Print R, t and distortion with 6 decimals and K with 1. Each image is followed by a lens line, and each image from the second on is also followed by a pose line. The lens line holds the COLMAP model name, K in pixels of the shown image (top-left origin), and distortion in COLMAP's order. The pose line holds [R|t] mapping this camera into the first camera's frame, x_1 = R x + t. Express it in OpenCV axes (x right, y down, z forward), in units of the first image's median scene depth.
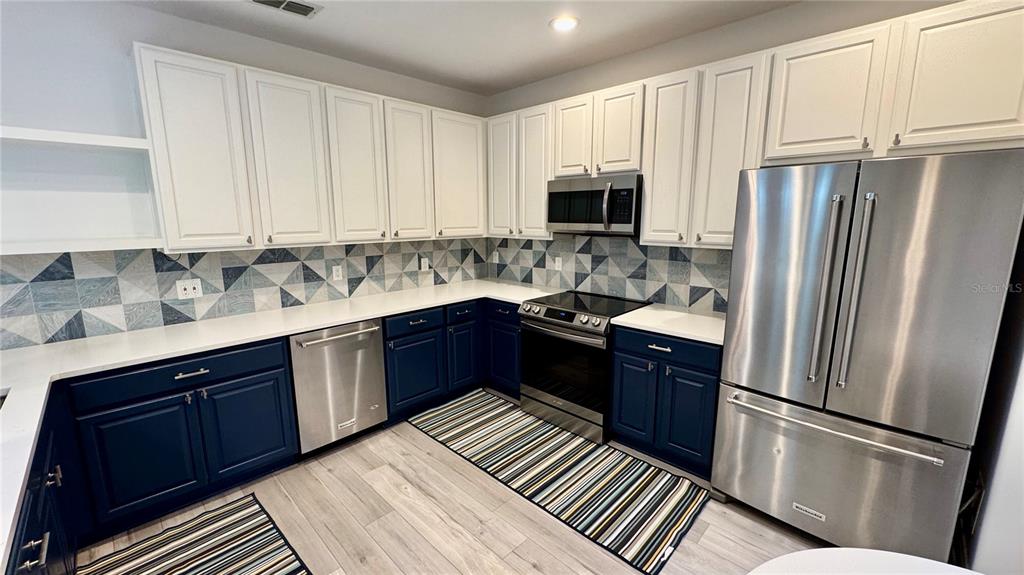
lens RADIAL K [[410.7, 0, 511.7], [0, 410.7, 288.3], [0, 0, 1]] dist [-0.003952, 0.000178]
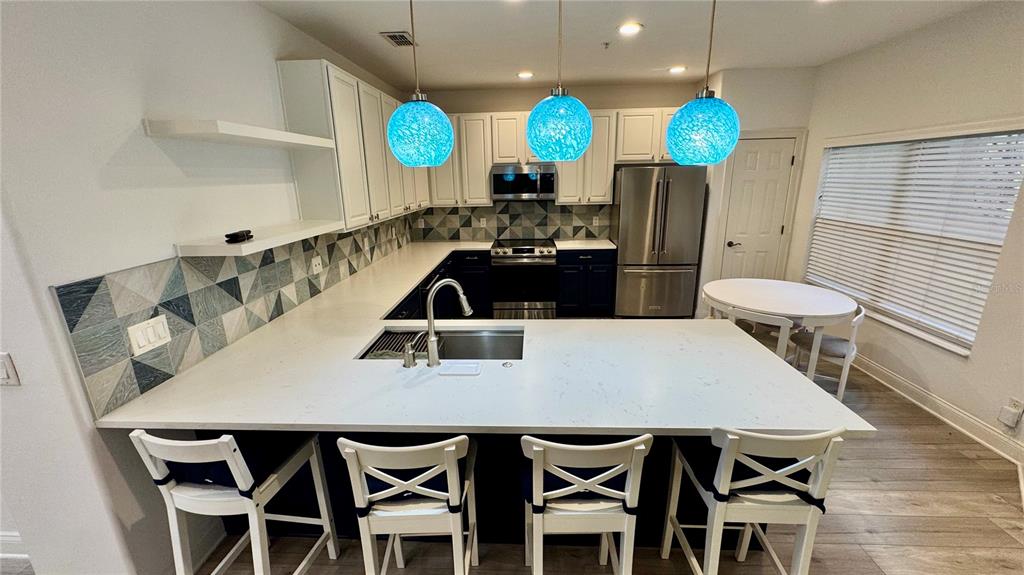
lens RADIAL K [[410.7, 0, 511.0], [0, 410.7, 288.7], [0, 0, 1]] dist [-0.003952, 0.000178]
pose [[0.744931, -0.187710, 0.640189, -1.027171], [0.134433, 0.982152, 0.131550, -0.010504], [-0.653456, -0.011933, 0.756870, -0.218946]]
